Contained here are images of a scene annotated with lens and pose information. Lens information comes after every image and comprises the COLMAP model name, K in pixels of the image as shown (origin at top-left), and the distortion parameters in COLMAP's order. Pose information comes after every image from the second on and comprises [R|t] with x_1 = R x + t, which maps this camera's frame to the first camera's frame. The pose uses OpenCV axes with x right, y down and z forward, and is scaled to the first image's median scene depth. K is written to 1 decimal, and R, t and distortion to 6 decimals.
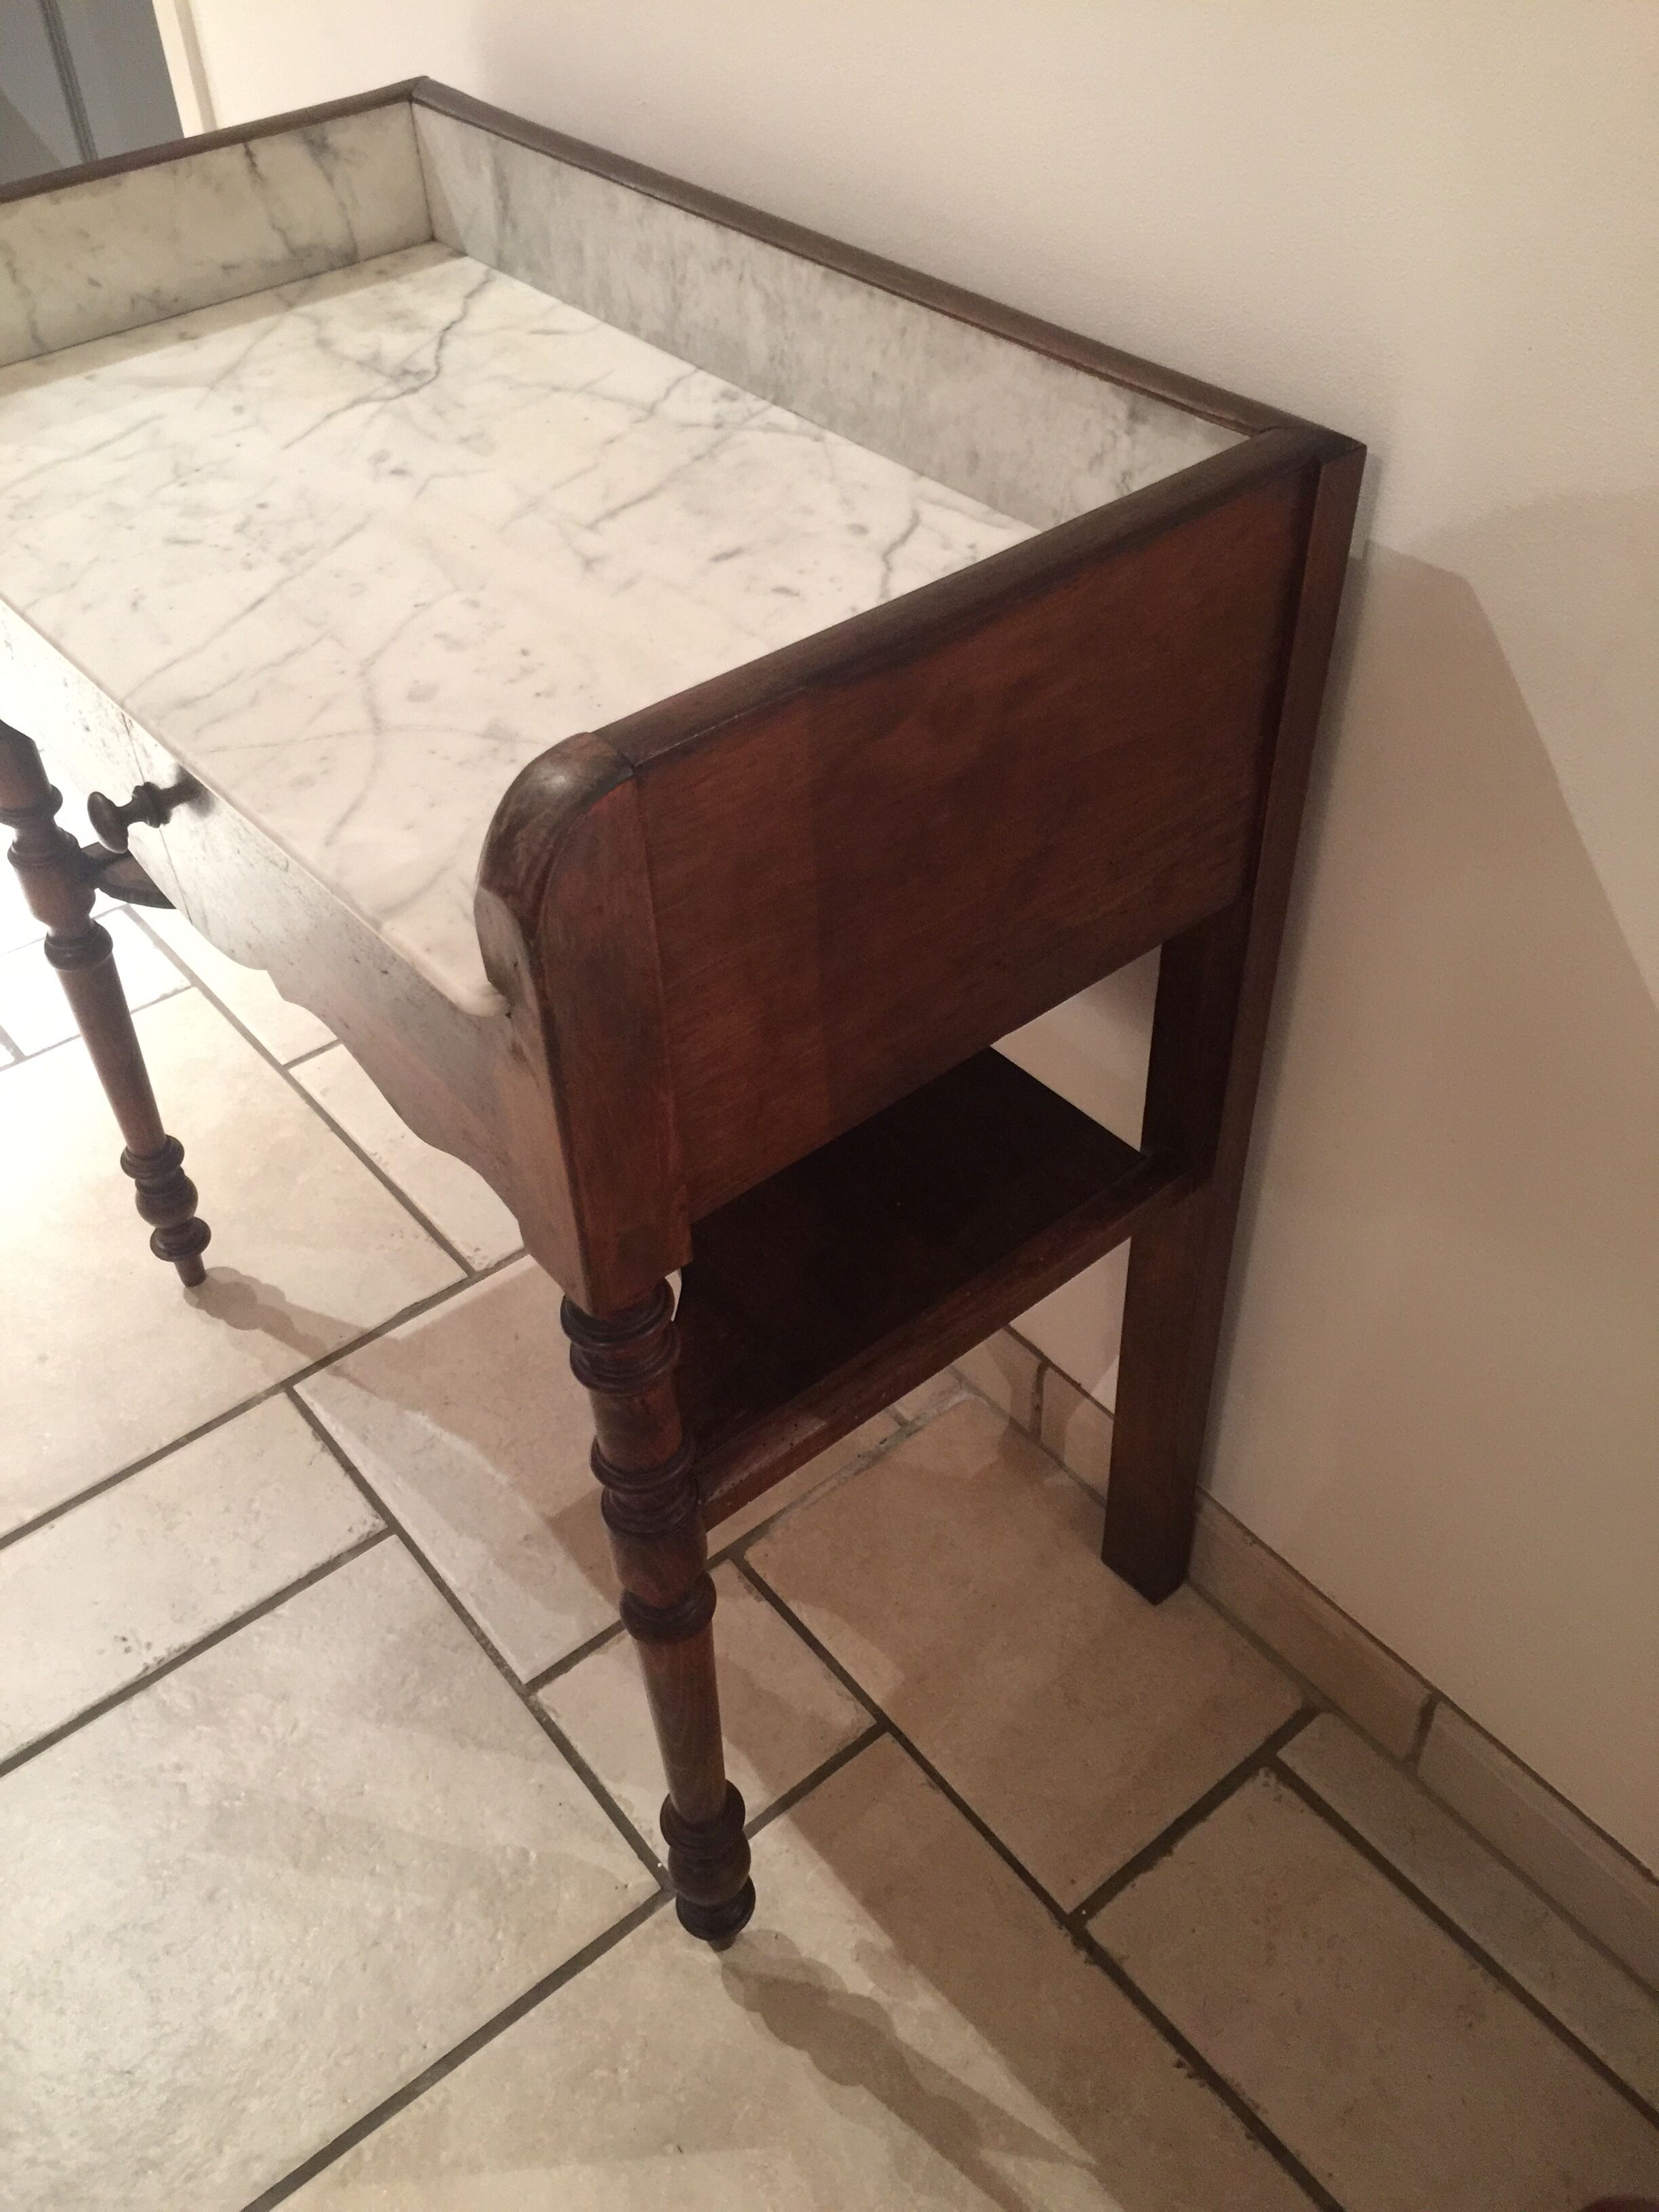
lens RADIAL K [[1897.0, 0, 829.5], [0, 1897.0, 1106.0], [0, 0, 1]] dist [0.077975, -0.114863]
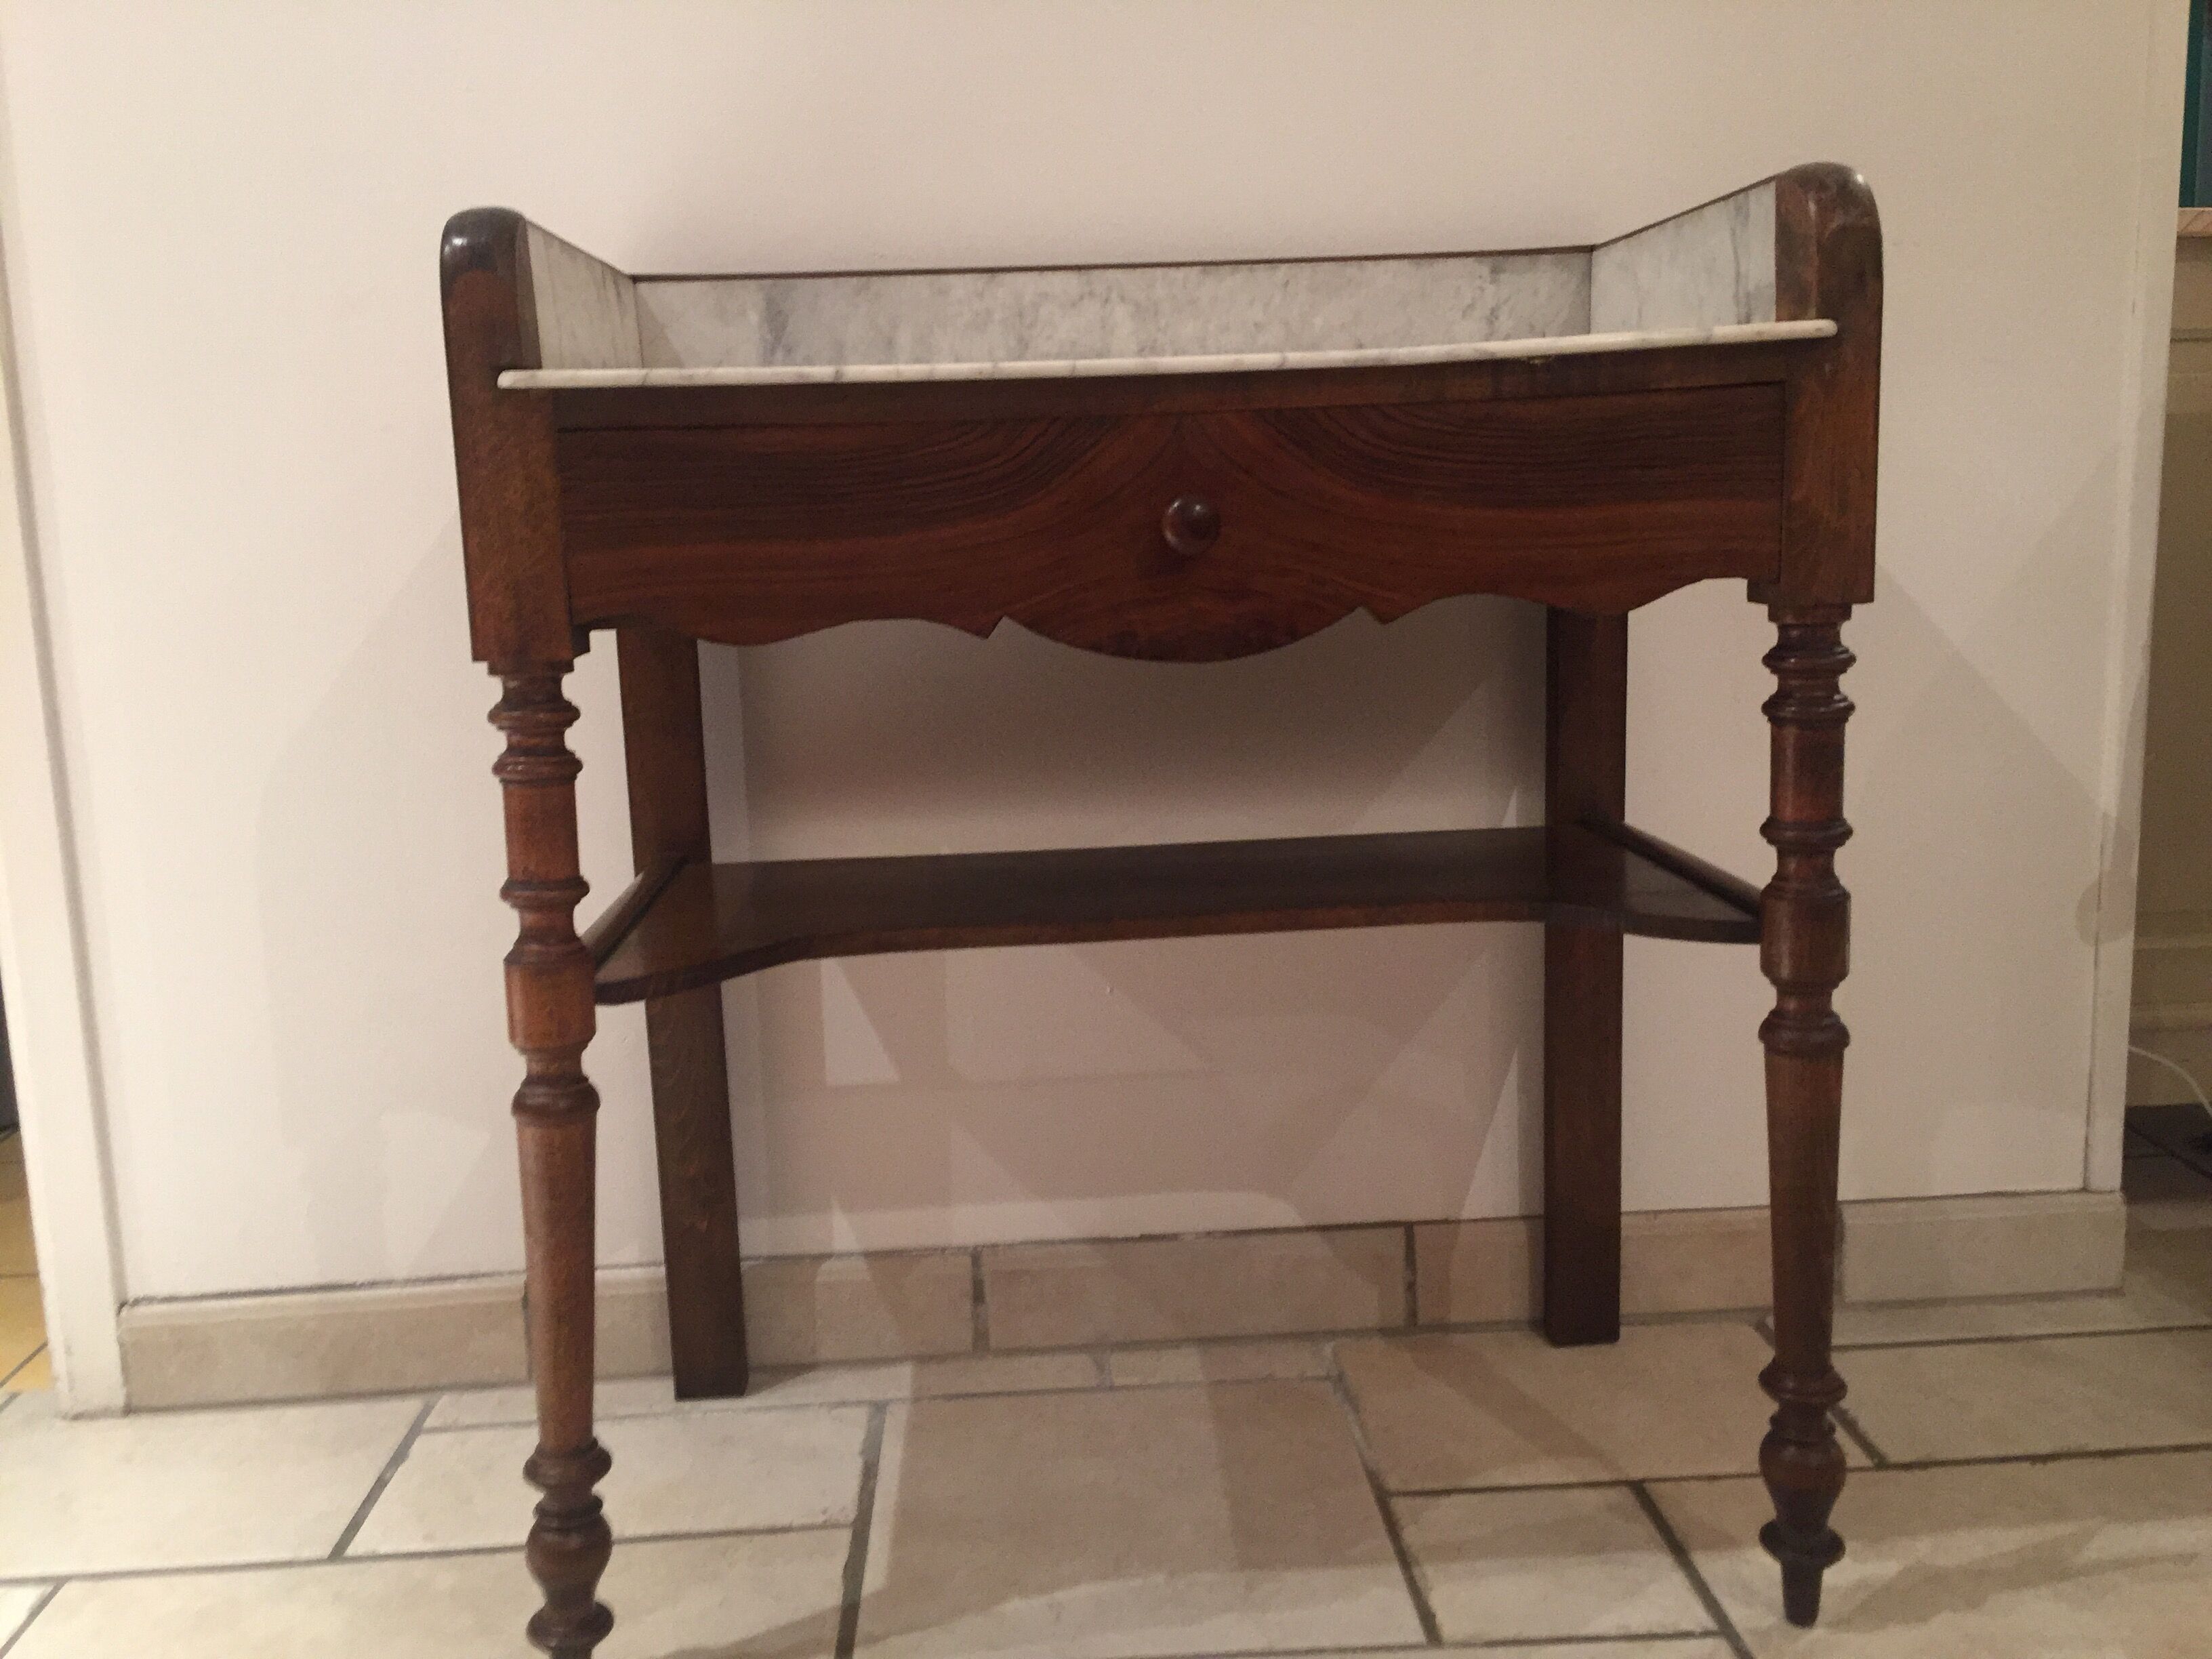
lens RADIAL K [[1897.0, 0, 1100.2], [0, 1897.0, 811.4], [0, 0, 1]] dist [0.077975, -0.114863]
pose [[0.591773, -0.128466, 0.795802, -1.107476], [0.560579, 0.775007, -0.291747, 0.225196], [-0.579273, 0.618758, 0.530643, 0.486505]]
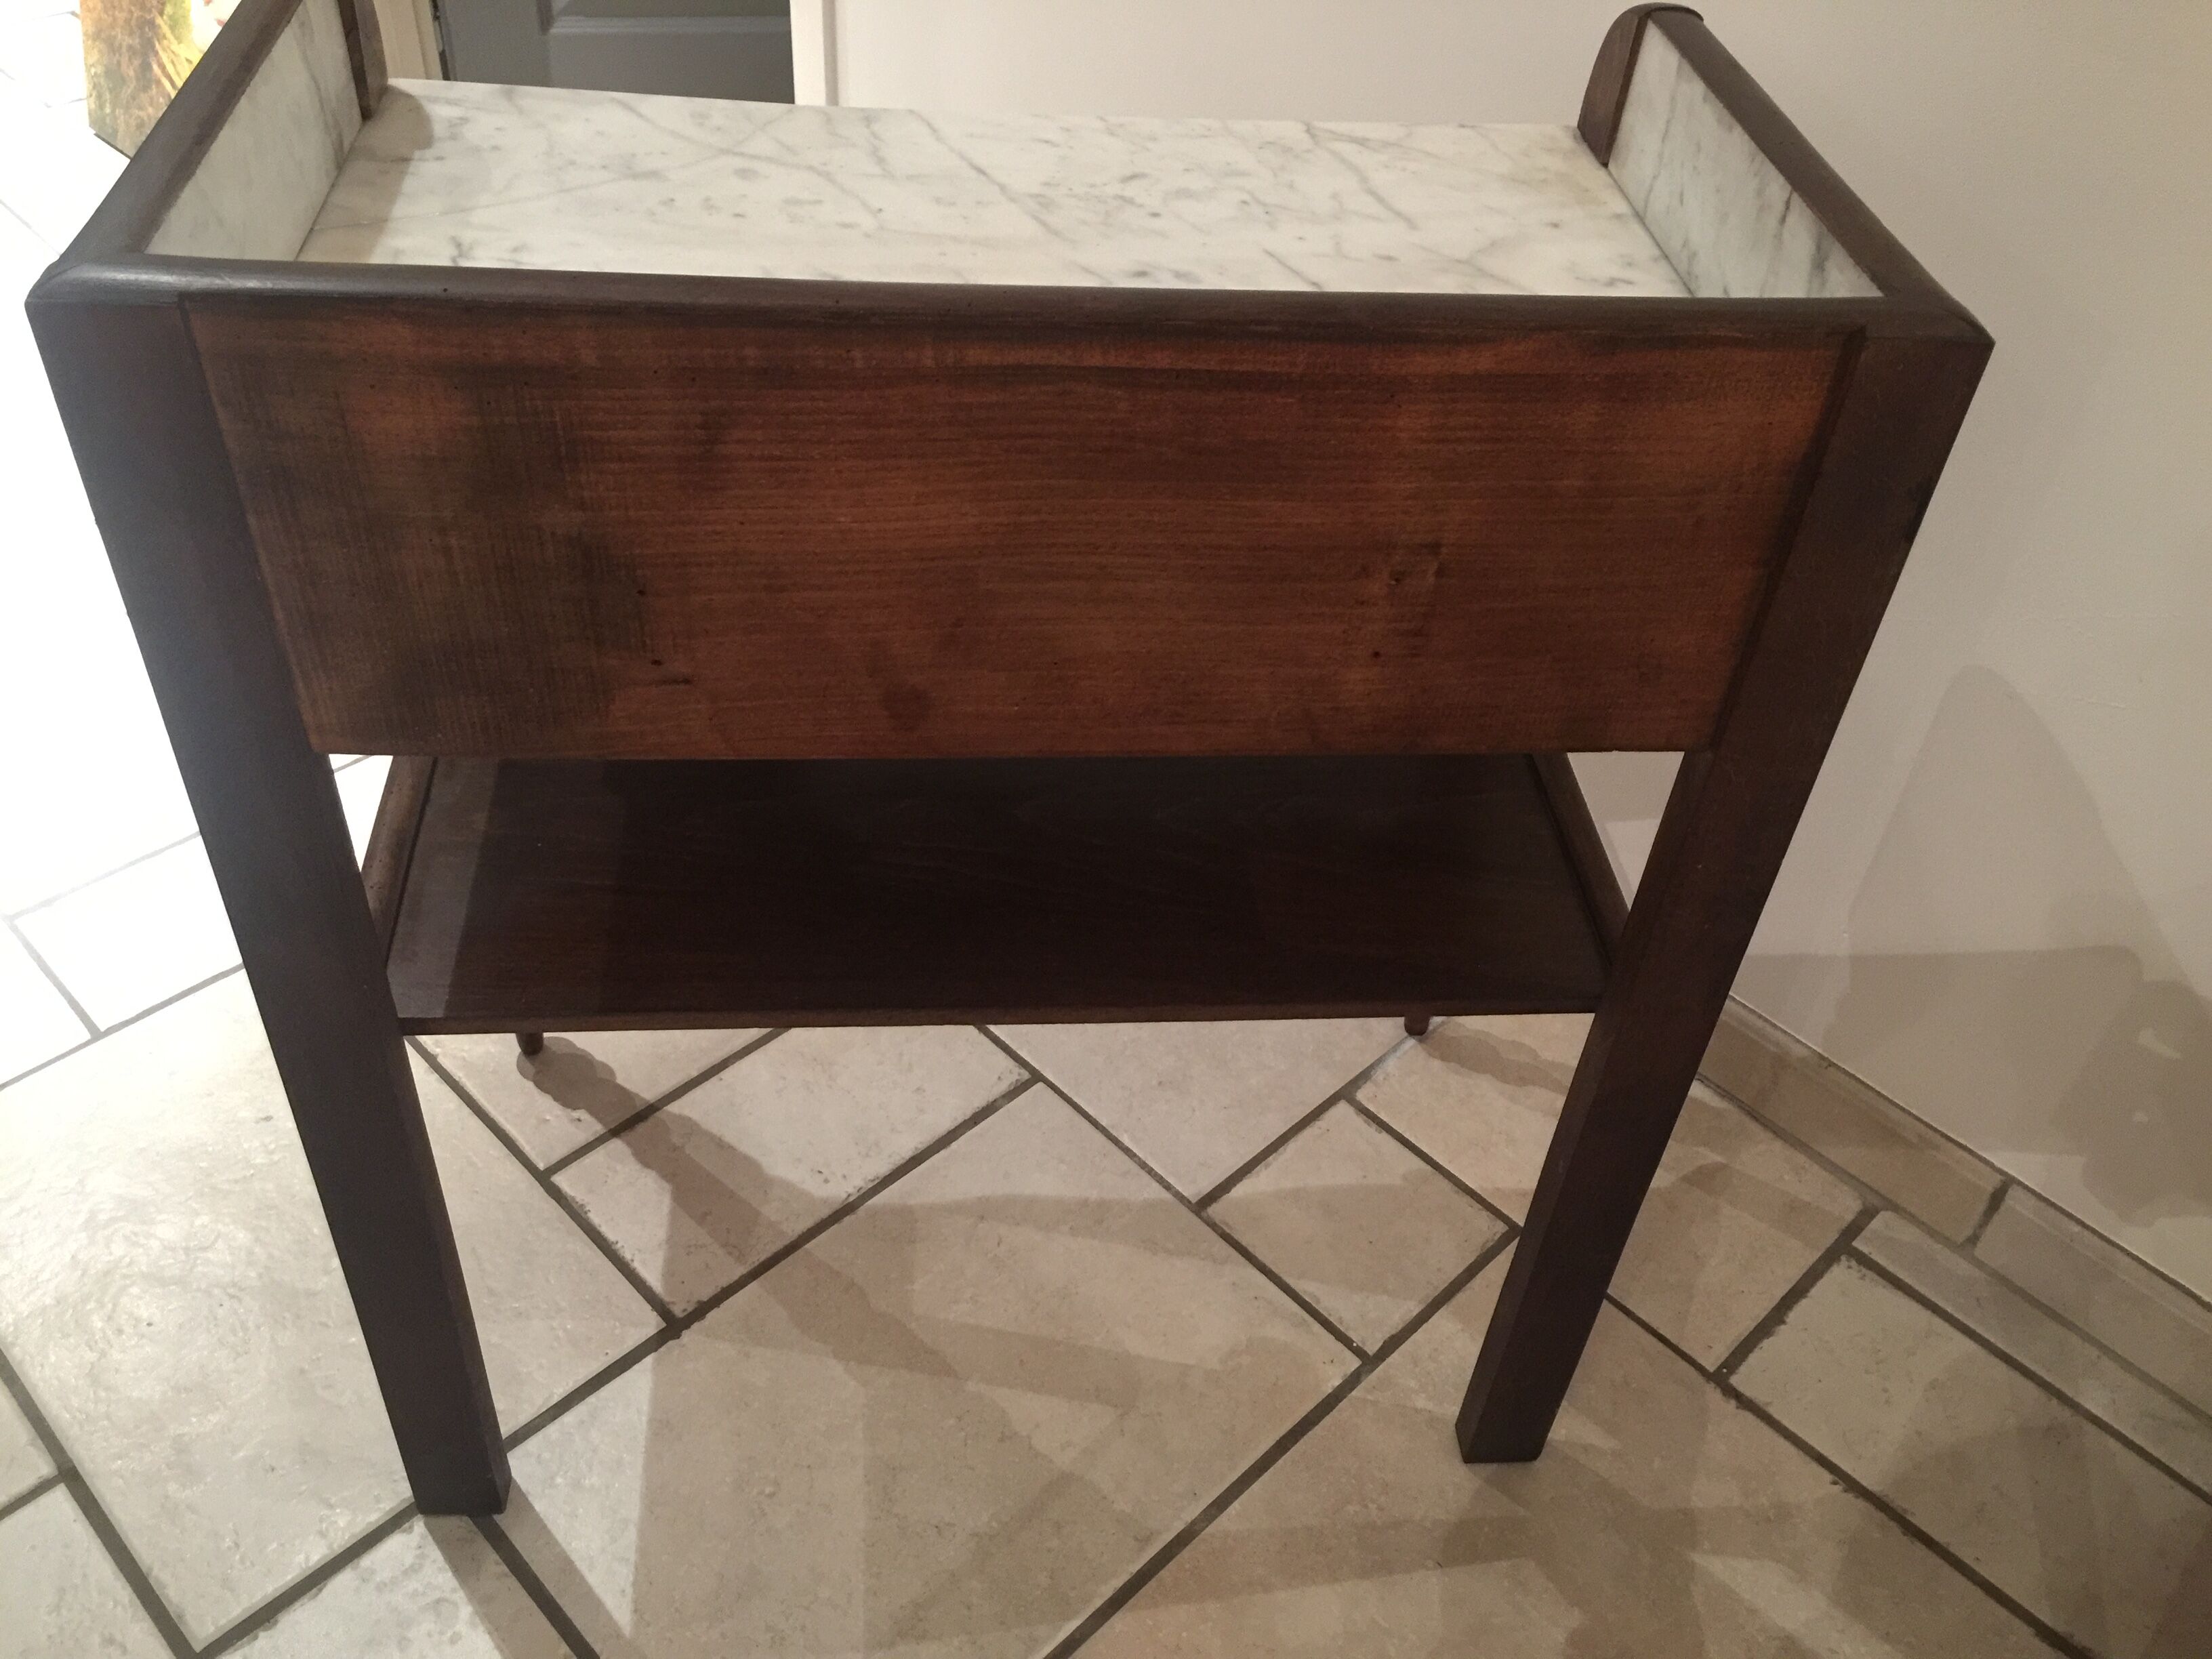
lens RADIAL K [[1883.4, 0, 1106.0], [0, 1883.4, 829.5], [0, 0, 1]] dist [0.080750, -0.113457]
pose [[-0.569757, 0.541784, -0.617938, 0.489836], [-0.594535, 0.247379, 0.765070, -0.915796], [0.567368, 0.803289, 0.181163, 0.974398]]
